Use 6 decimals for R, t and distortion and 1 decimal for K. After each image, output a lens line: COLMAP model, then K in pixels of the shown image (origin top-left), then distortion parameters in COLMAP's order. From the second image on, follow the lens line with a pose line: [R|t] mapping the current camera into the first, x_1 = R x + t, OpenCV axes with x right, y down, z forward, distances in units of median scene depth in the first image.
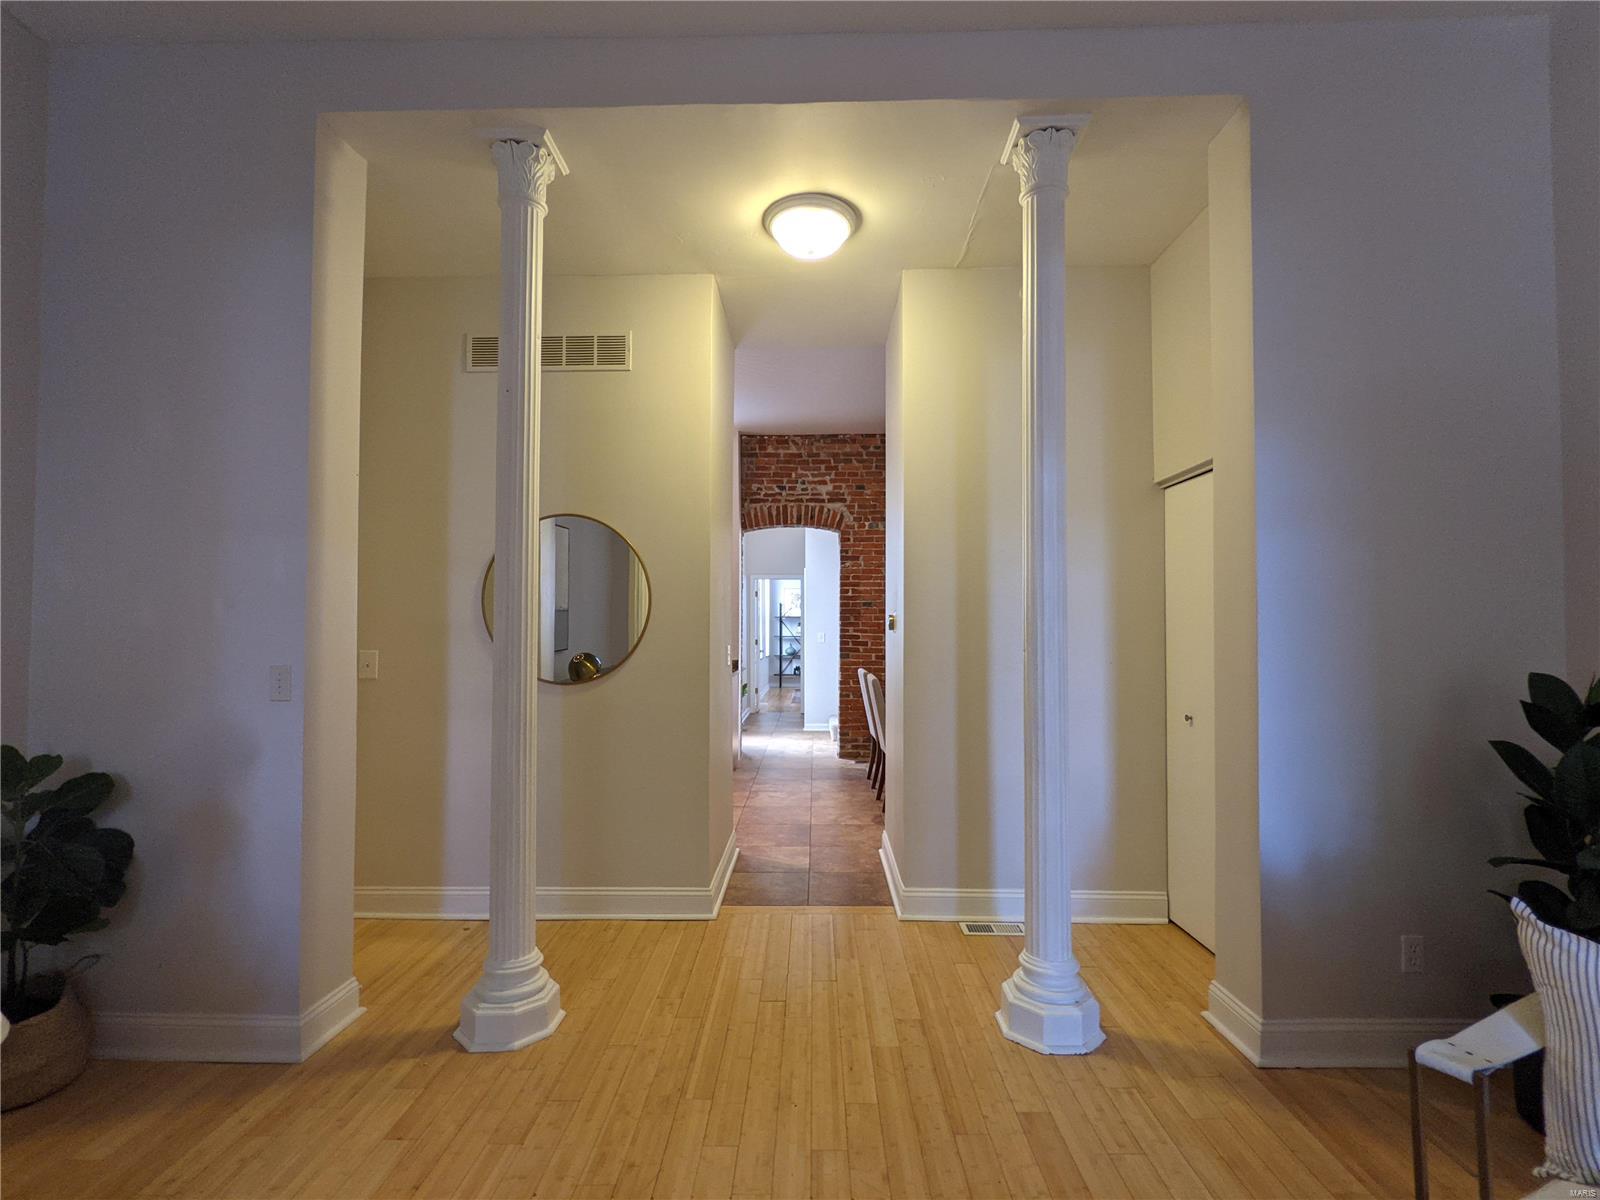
lens RADIAL K [[770.5, 0, 799.6], [0, 770.5, 601.0], [0, 0, 1]] dist [-0.005158, 0.003970]
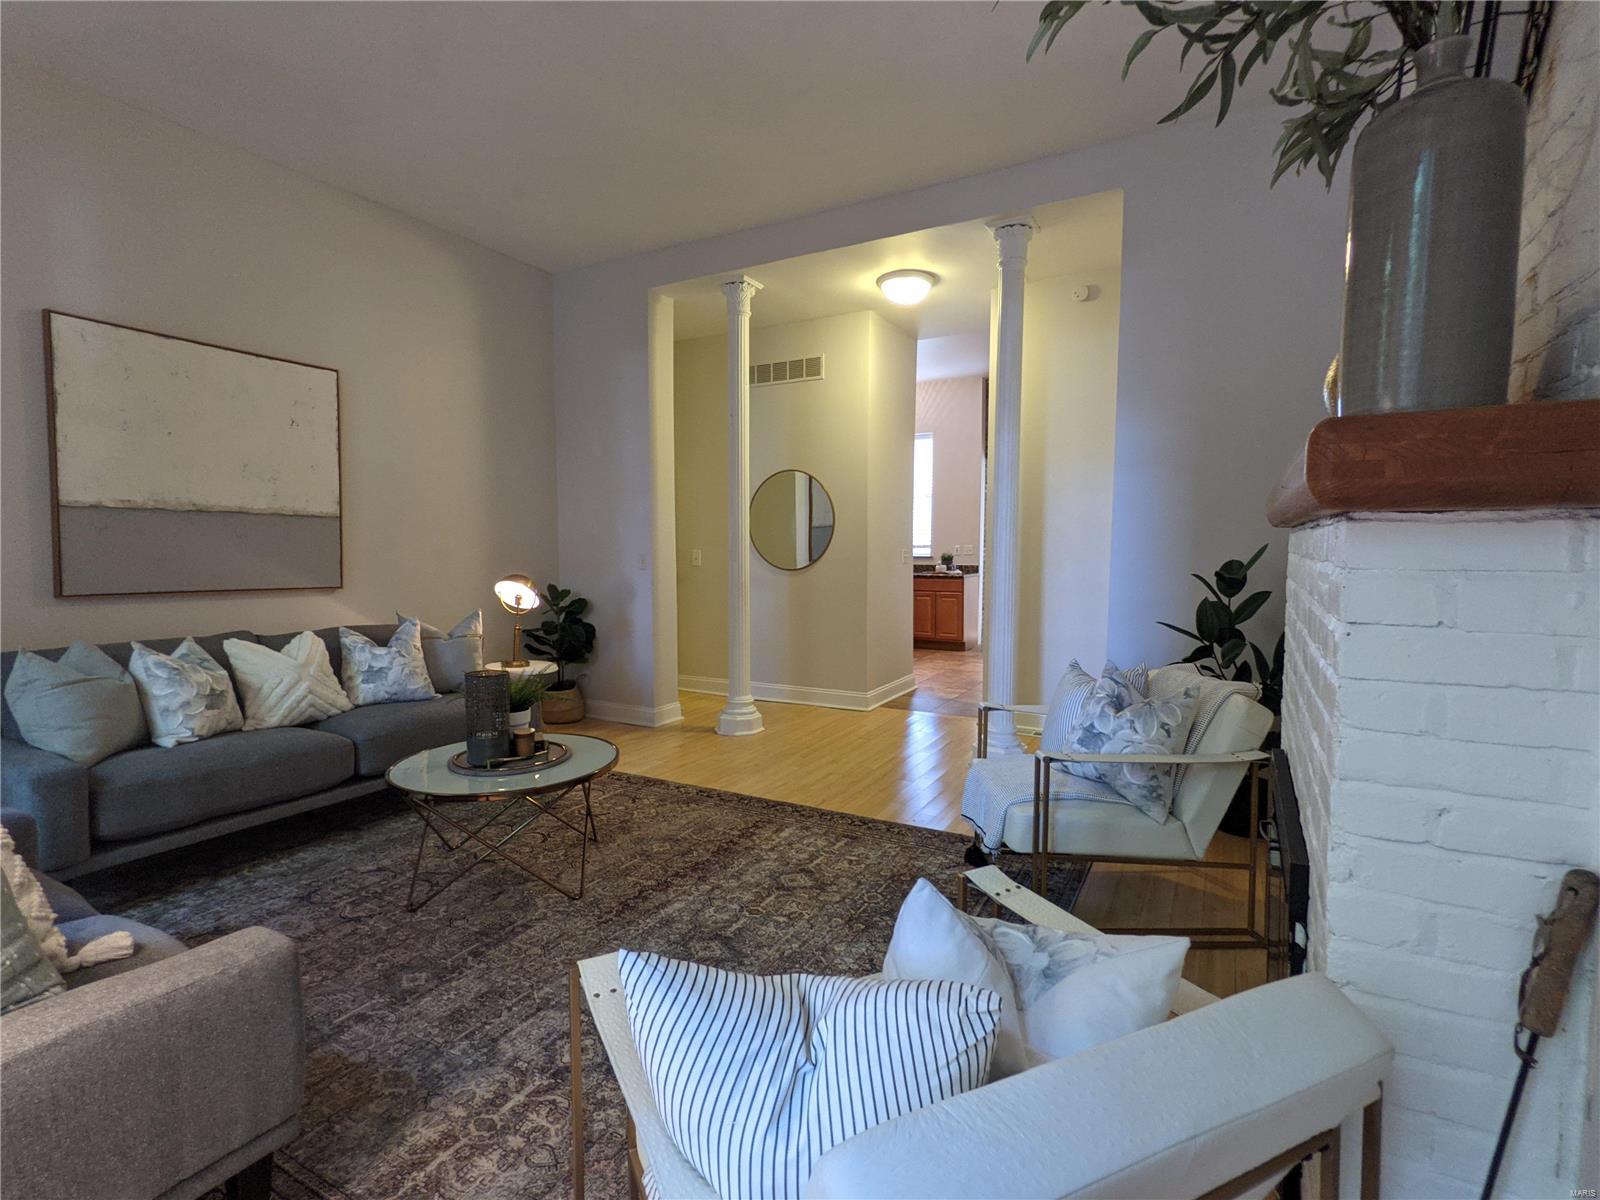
lens RADIAL K [[770.5, 0, 800.2], [0, 770.5, 603.4], [0, 0, 1]] dist [-0.005158, 0.003970]
pose [[0.884187, 0.038050, -0.465581, 0.525516], [0.013593, 0.994159, 0.107063, -0.002323], [0.466936, -0.100992, 0.878505, -0.514749]]
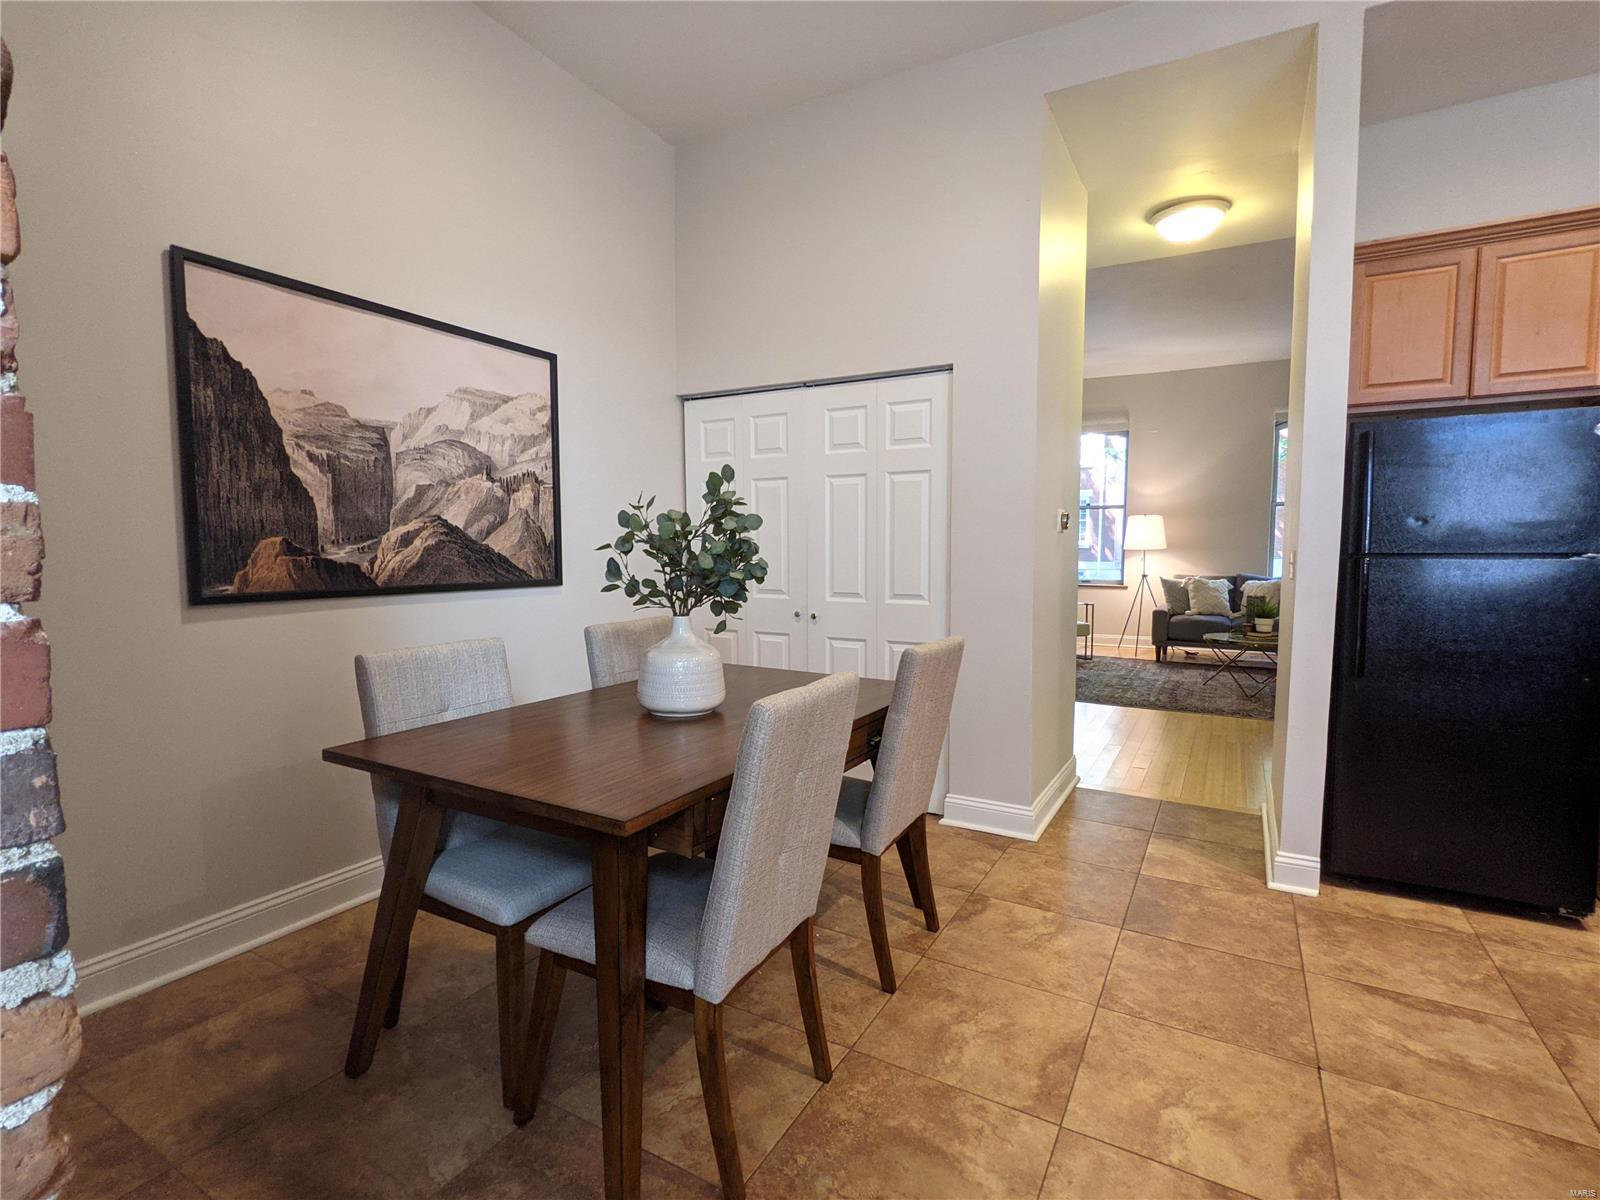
lens RADIAL K [[770.5, 0, 799.8], [0, 770.5, 599.4], [0, 0, 1]] dist [-0.005158, 0.003970]
pose [[-0.879115, -0.037188, 0.475157, -0.042829], [-0.019077, 0.998898, 0.042883, 0.099021], [-0.476228, 0.028635, -0.878856, 2.204065]]
